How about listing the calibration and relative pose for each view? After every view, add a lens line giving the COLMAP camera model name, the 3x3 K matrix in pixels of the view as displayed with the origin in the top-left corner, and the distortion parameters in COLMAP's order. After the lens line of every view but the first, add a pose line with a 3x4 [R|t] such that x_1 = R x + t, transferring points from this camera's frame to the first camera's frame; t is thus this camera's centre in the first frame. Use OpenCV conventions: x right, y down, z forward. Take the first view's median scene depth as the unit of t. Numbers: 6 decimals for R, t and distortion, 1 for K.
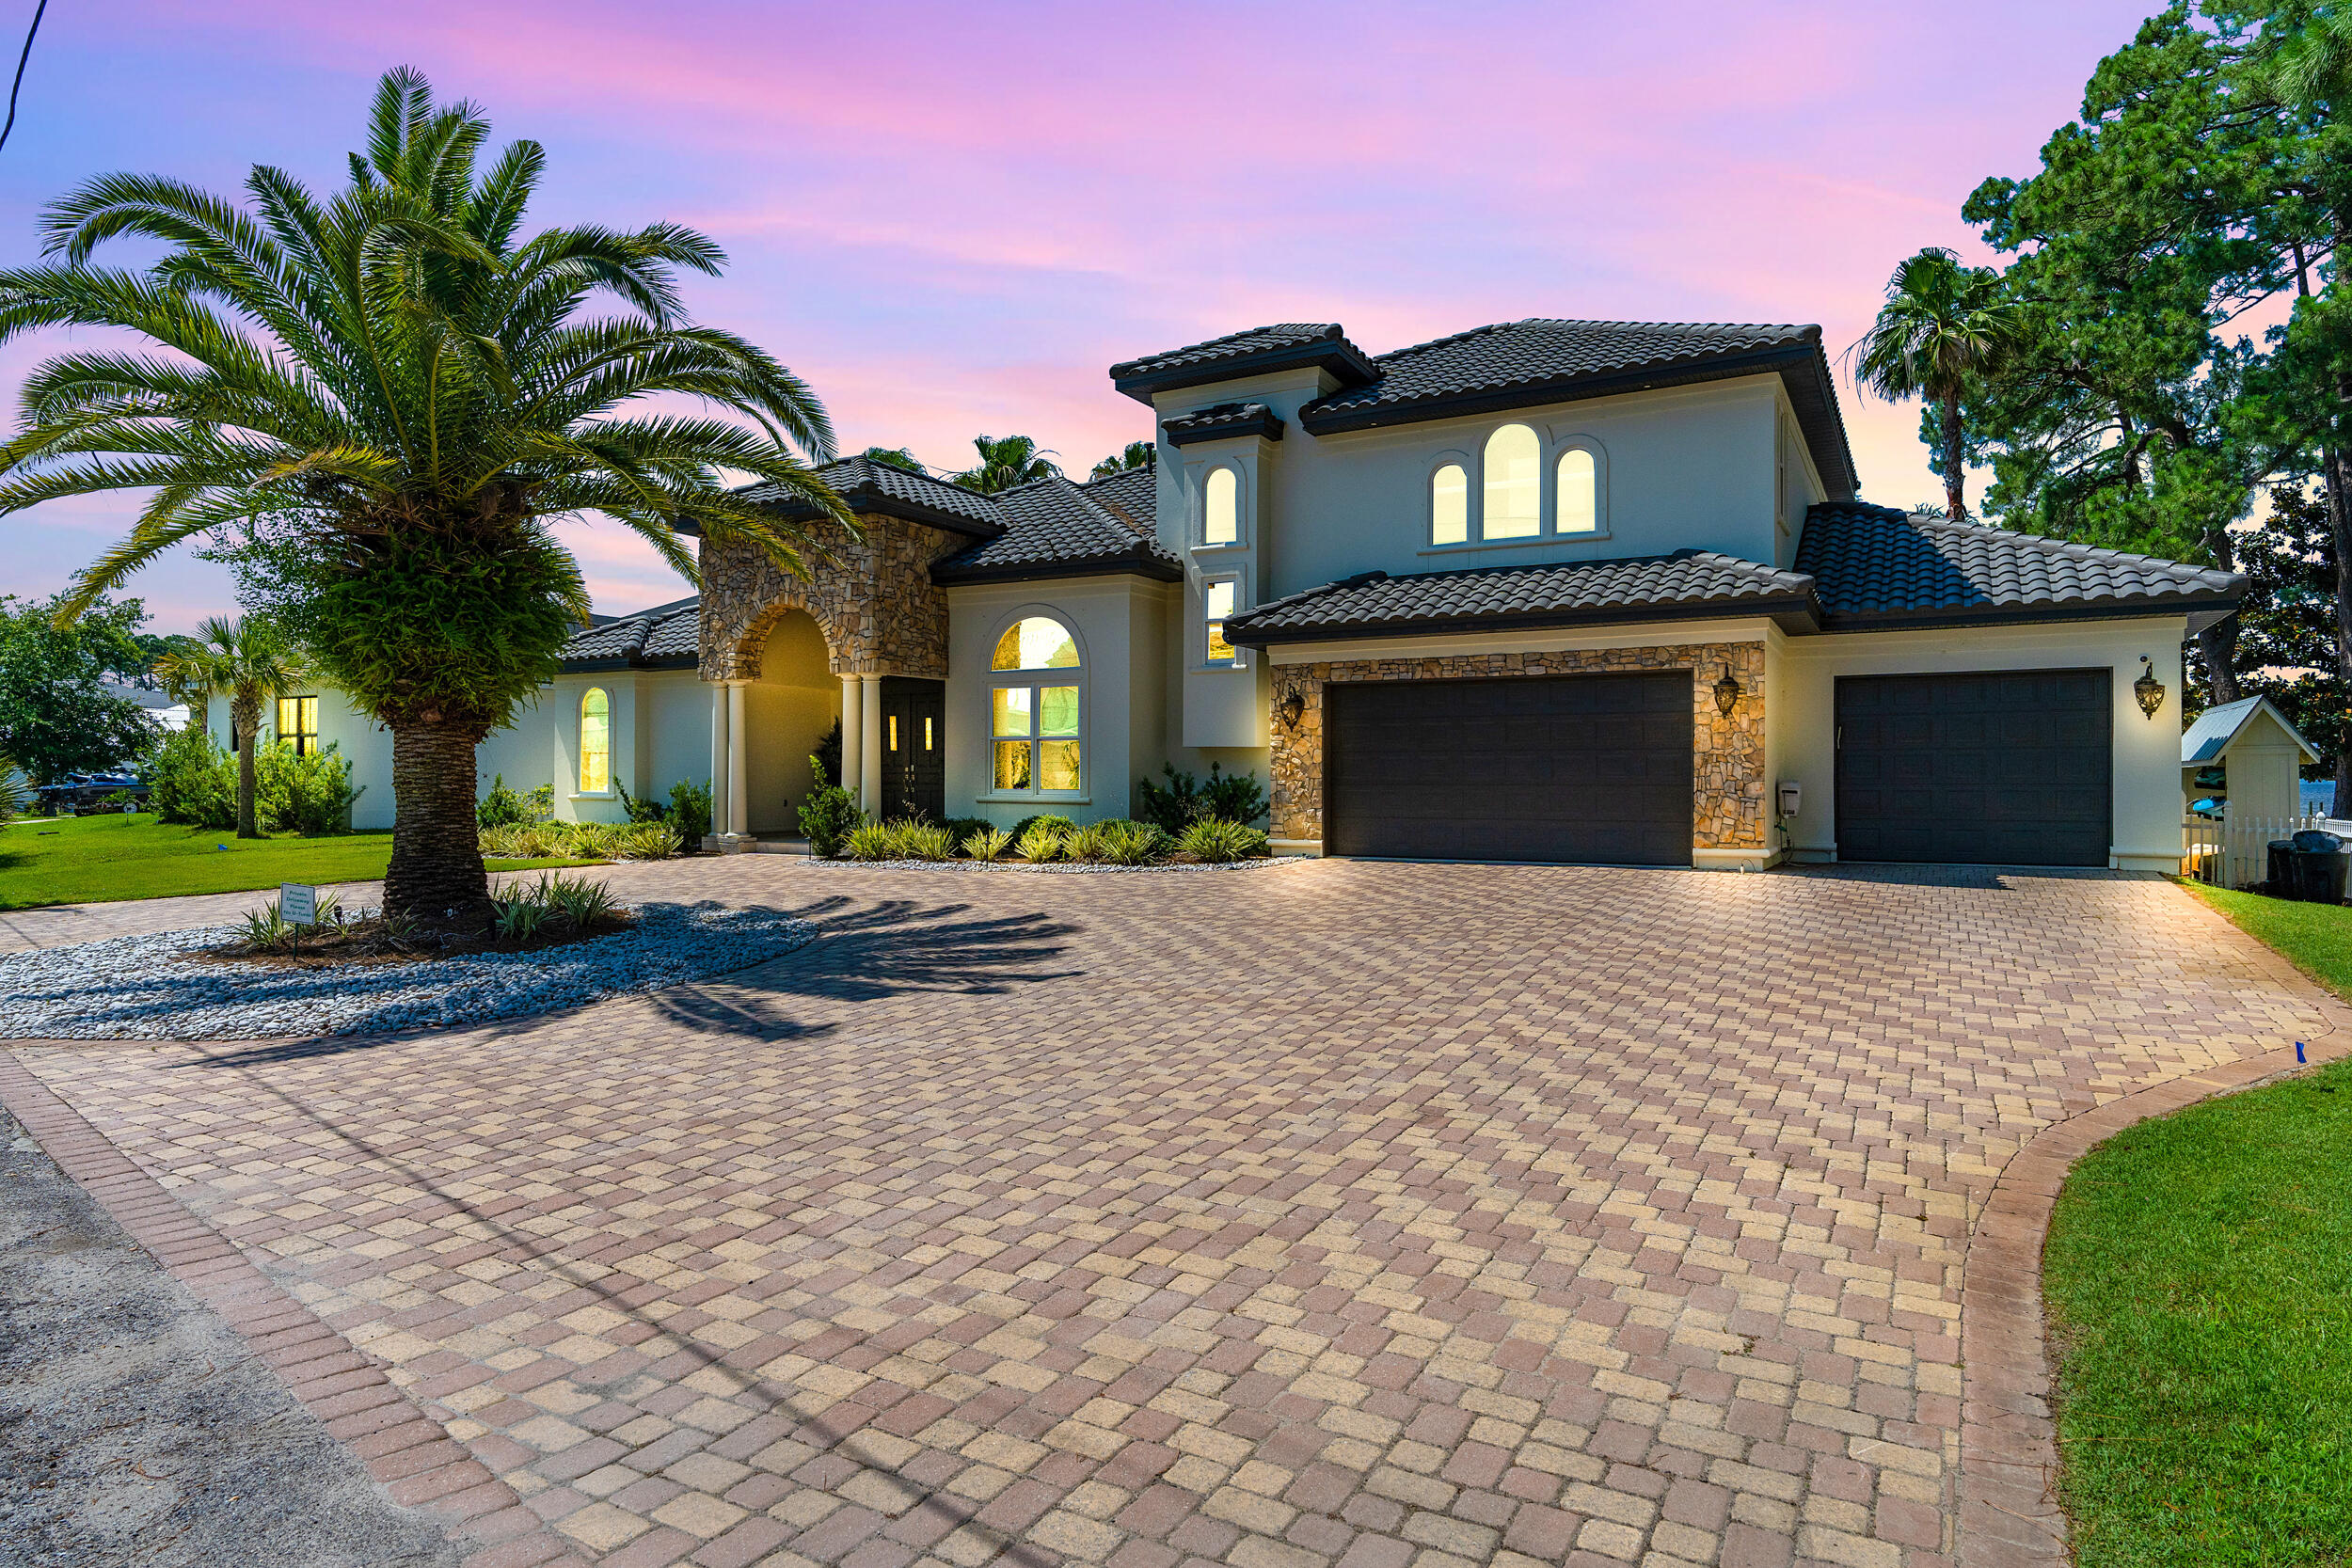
lens RADIAL K [[1340.2, 0, 1177.0], [0, 1340.2, 780.6], [0, 0, 1]] dist [0.000067, 0.001262]
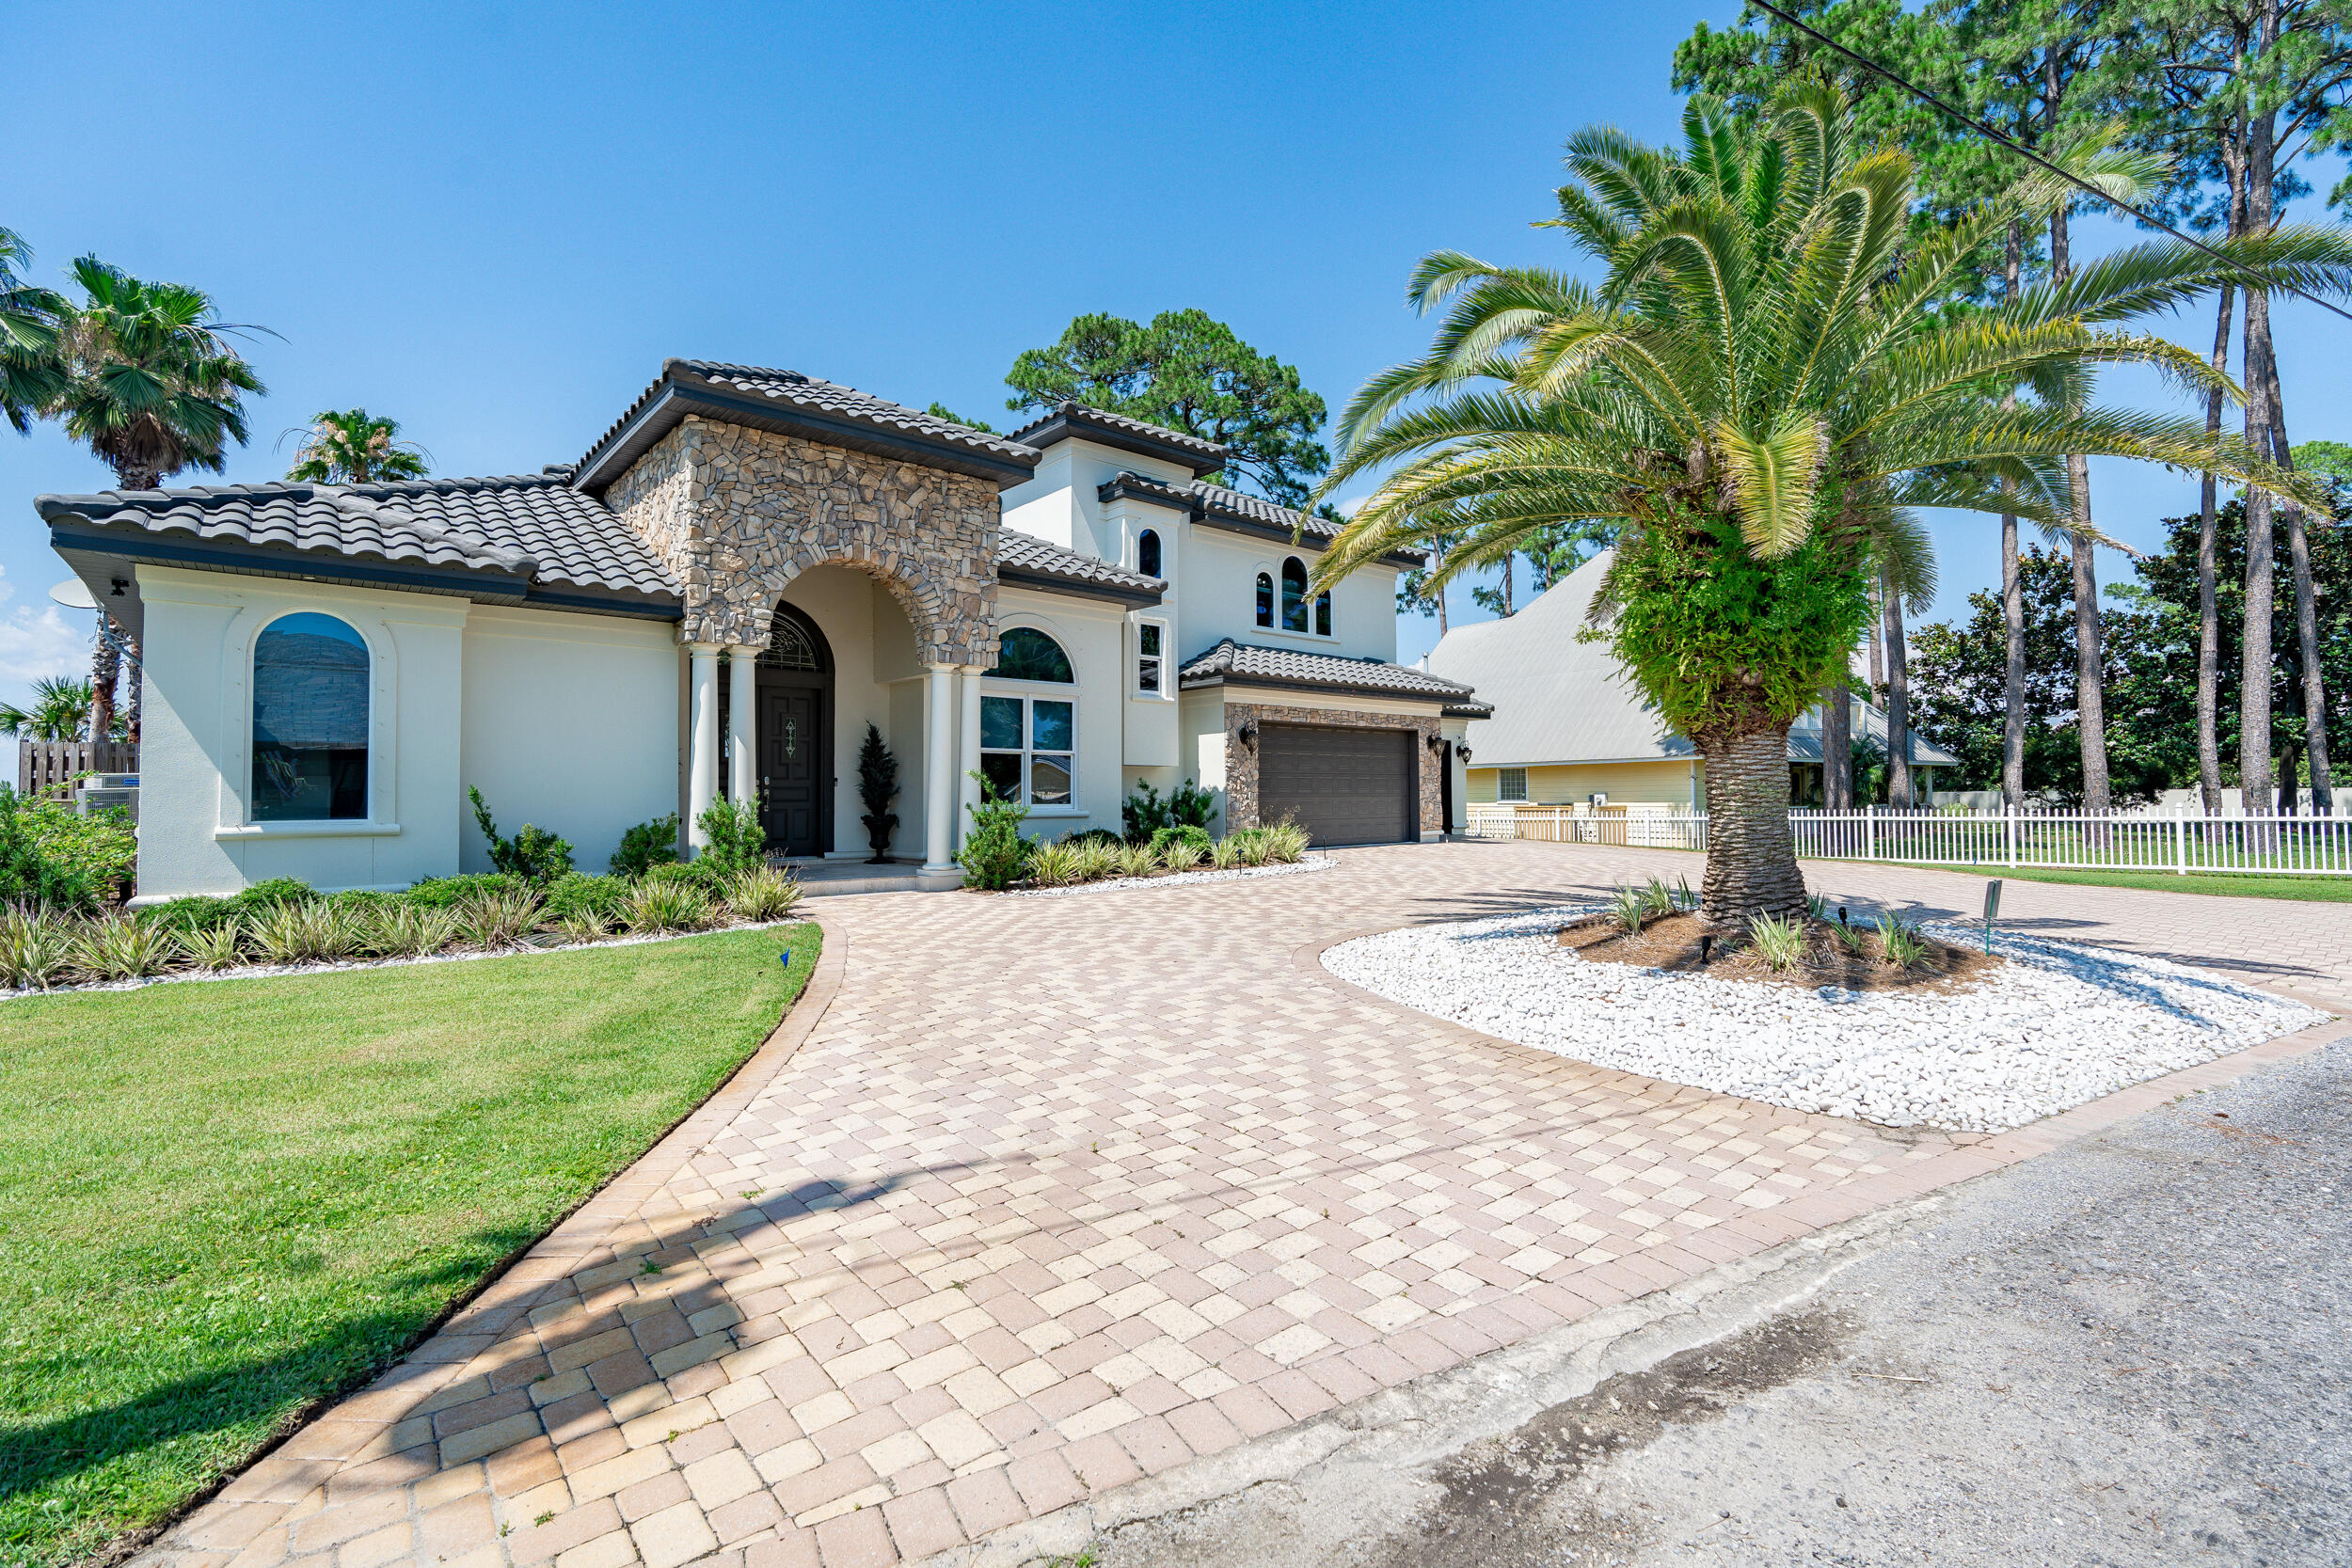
lens RADIAL K [[1059.5, 0, 1173.3], [0, 1059.5, 786.7], [0, 0, 1]] dist [-0.010299, 0.004701]
pose [[0.335054, 0.008055, 0.942164, -0.867415], [0.009099, 0.999889, -0.011784, 0.004546], [-0.942155, 0.012521, 0.334944, 0.699472]]
